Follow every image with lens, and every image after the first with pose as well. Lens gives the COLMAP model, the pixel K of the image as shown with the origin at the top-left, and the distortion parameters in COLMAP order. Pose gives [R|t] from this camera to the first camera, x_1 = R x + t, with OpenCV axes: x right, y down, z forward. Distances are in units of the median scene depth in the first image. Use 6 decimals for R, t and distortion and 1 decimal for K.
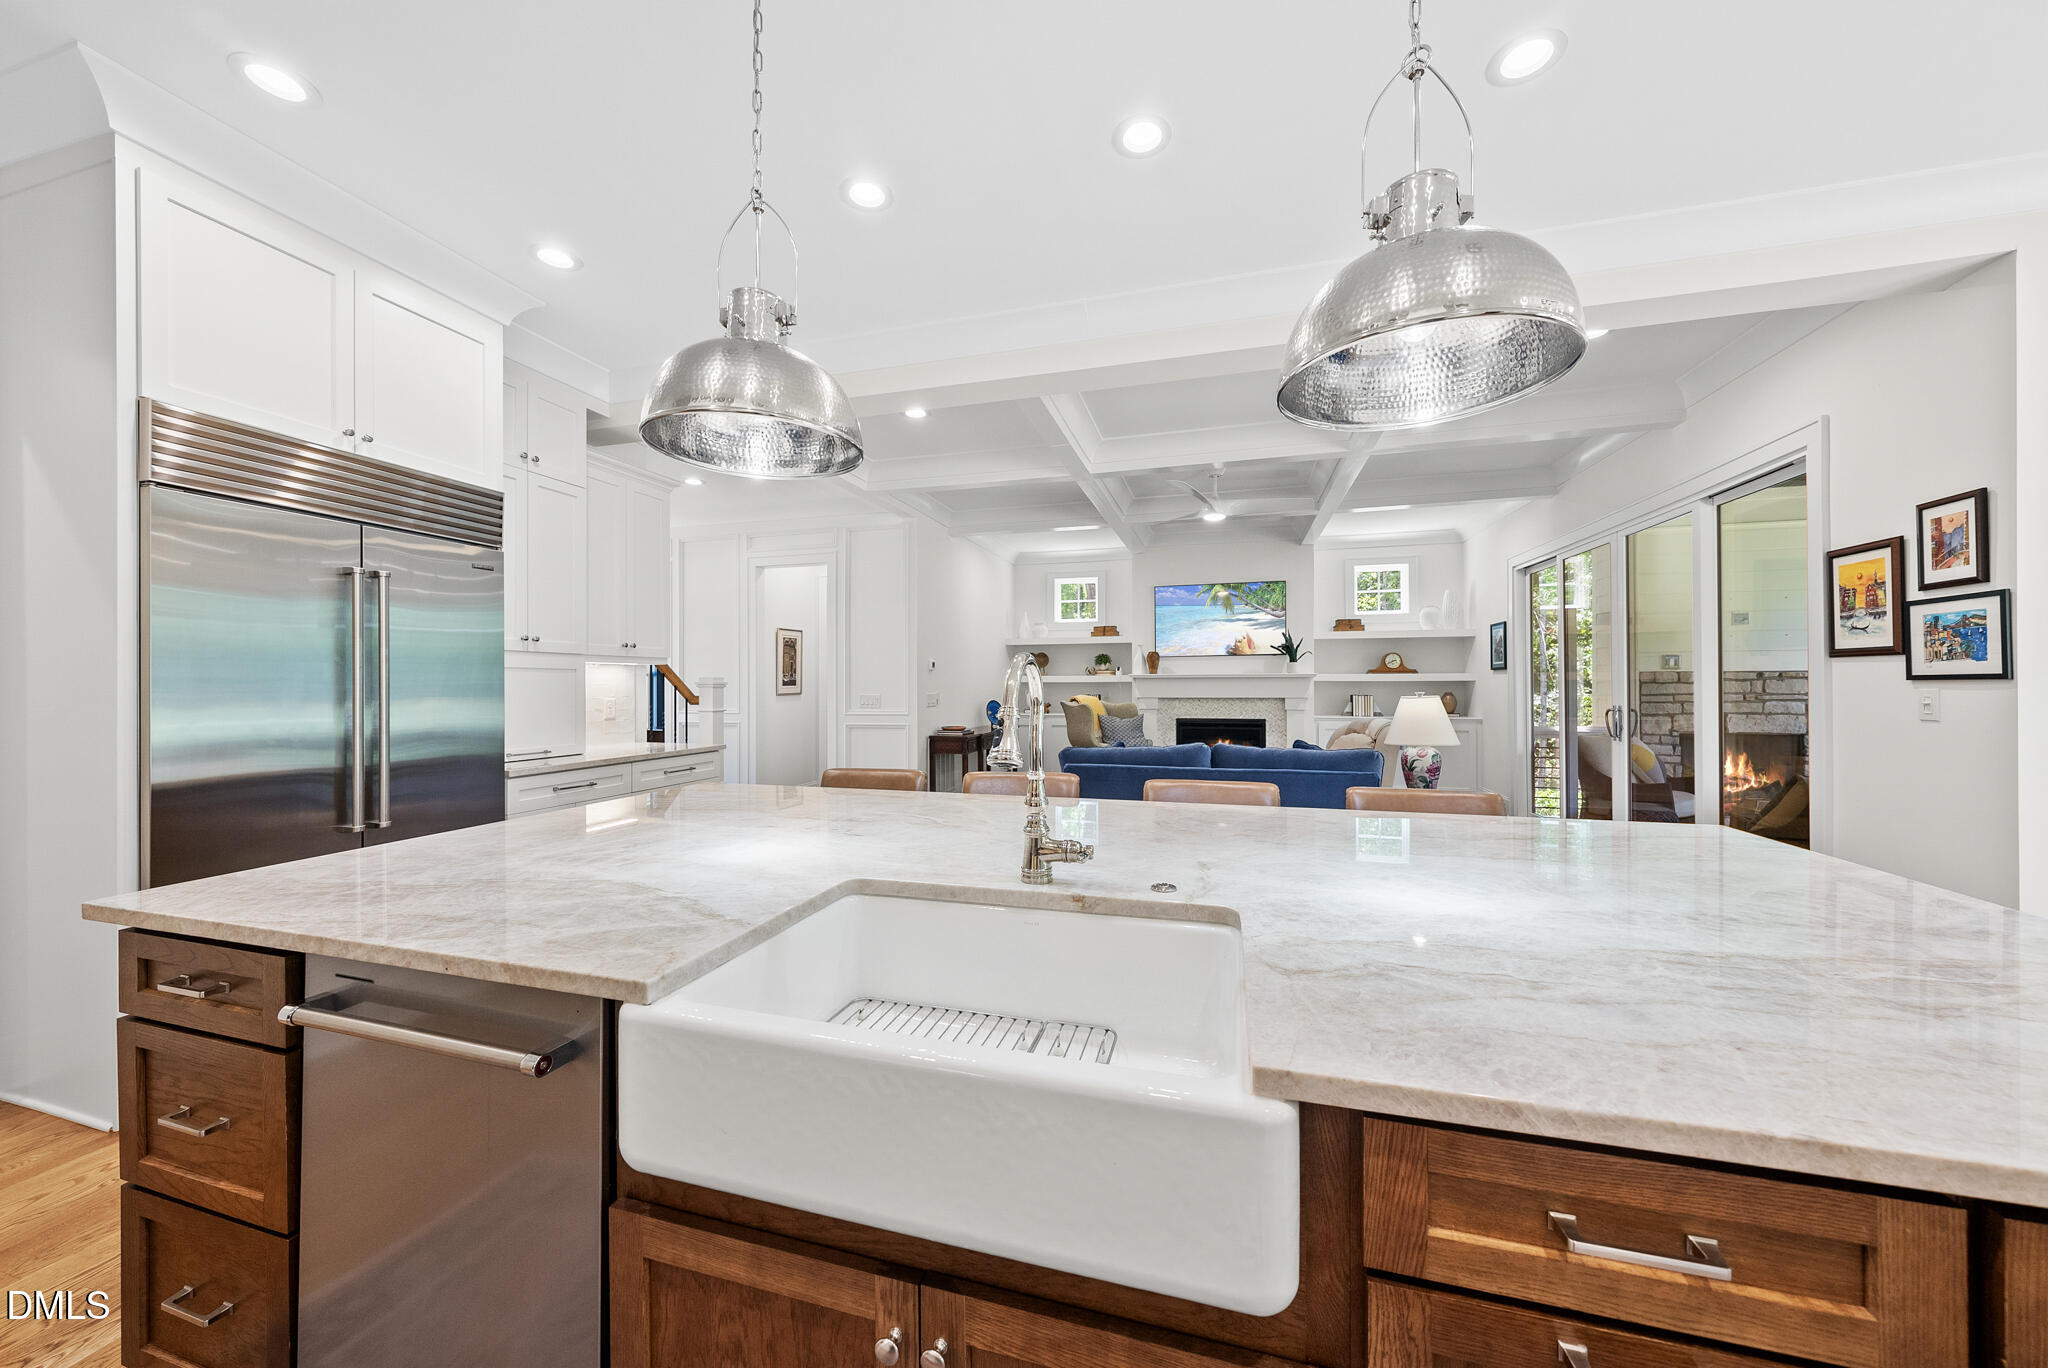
lens RADIAL K [[724.4, 0, 1023.9], [0, 724.4, 685.3], [0, 0, 1]] dist [-0.004598, 0.000939]
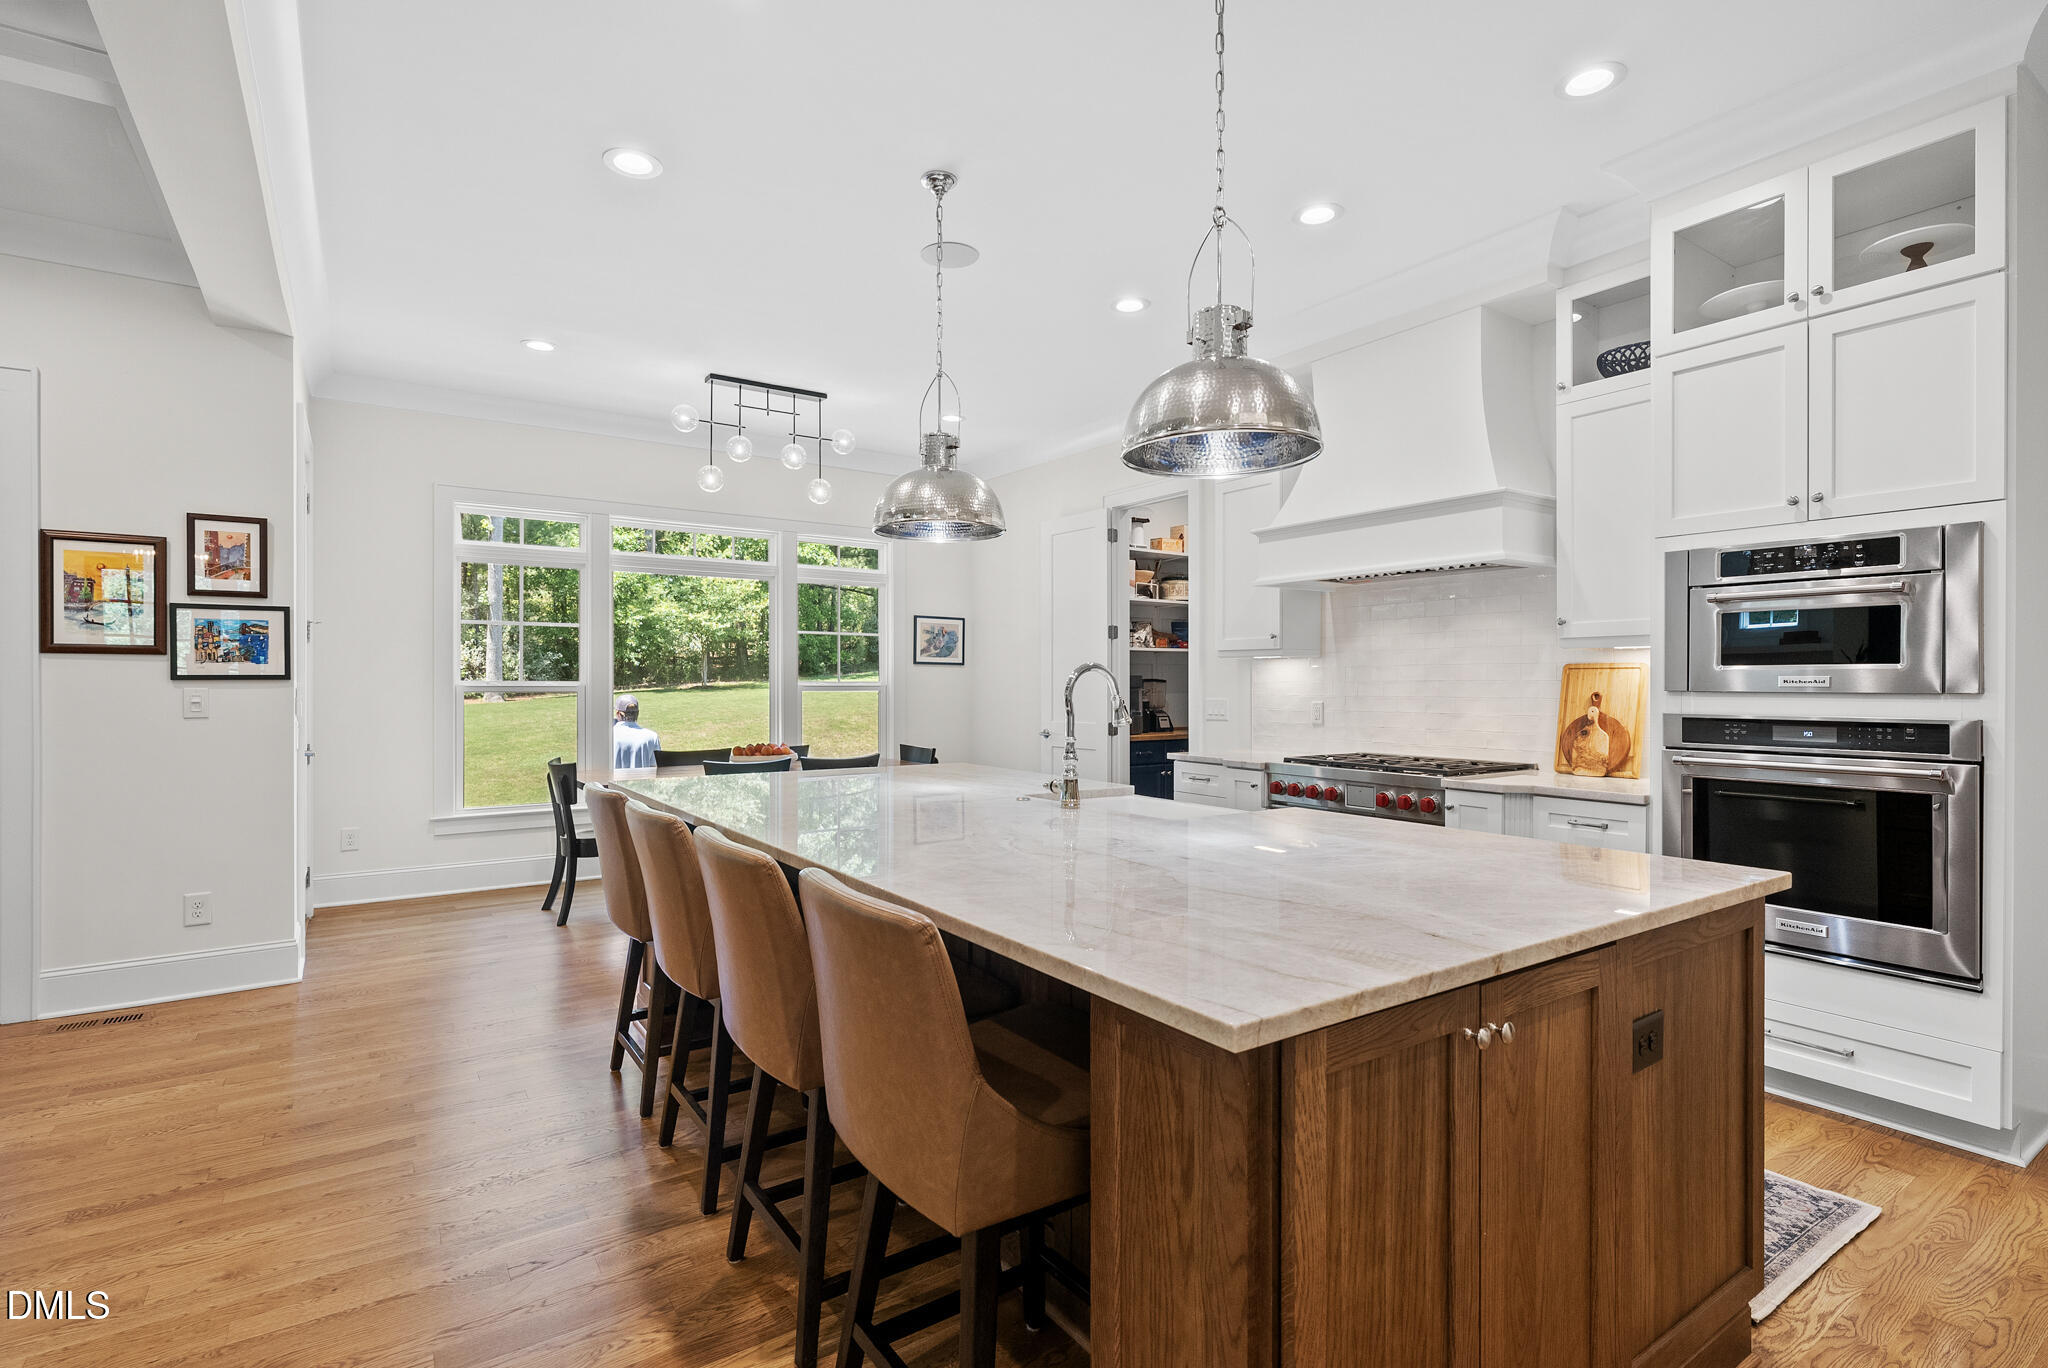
lens RADIAL K [[973.6, 0, 1022.1], [0, 973.6, 686.8], [0, 0, 1]] dist [0.000177, 0.000127]
pose [[-0.768609, -0.001339, 0.639717, -0.247640], [0.000470, 0.999996, 0.002657, -0.000427], [-0.639718, 0.002343, -0.768606, 0.551814]]
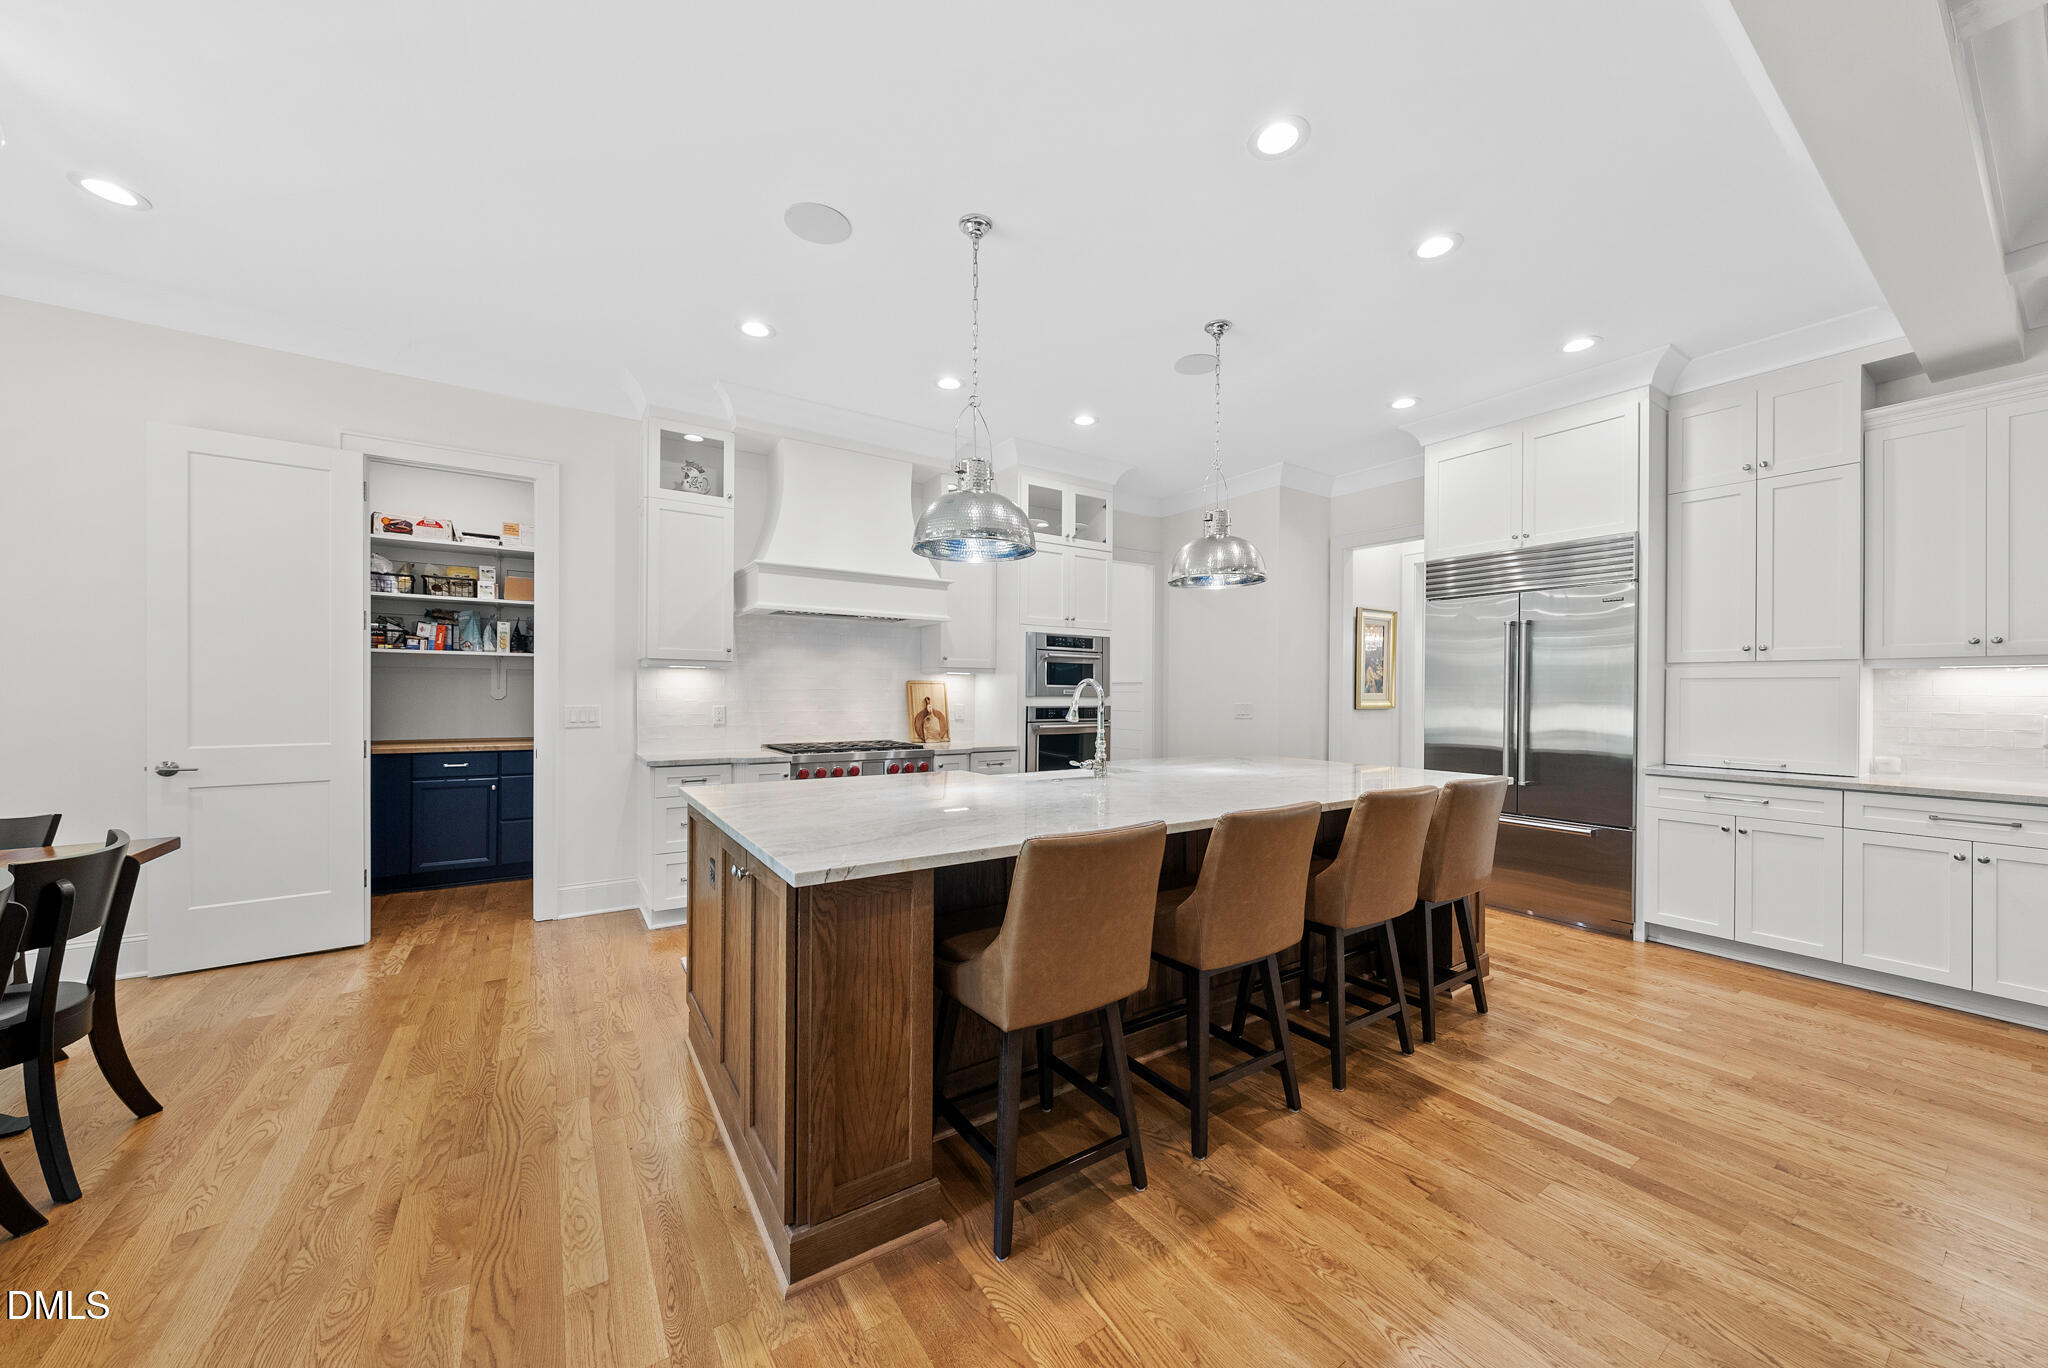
lens RADIAL K [[724.4, 0, 1019.2], [0, 724.4, 694.2], [0, 0, 1]] dist [-0.004598, 0.000939]
pose [[-0.648901, 0.000673, -0.760872, 0.390620], [-0.004123, 0.999982, 0.004401, -0.002227], [0.760861, 0.005993, -0.648887, 0.474617]]
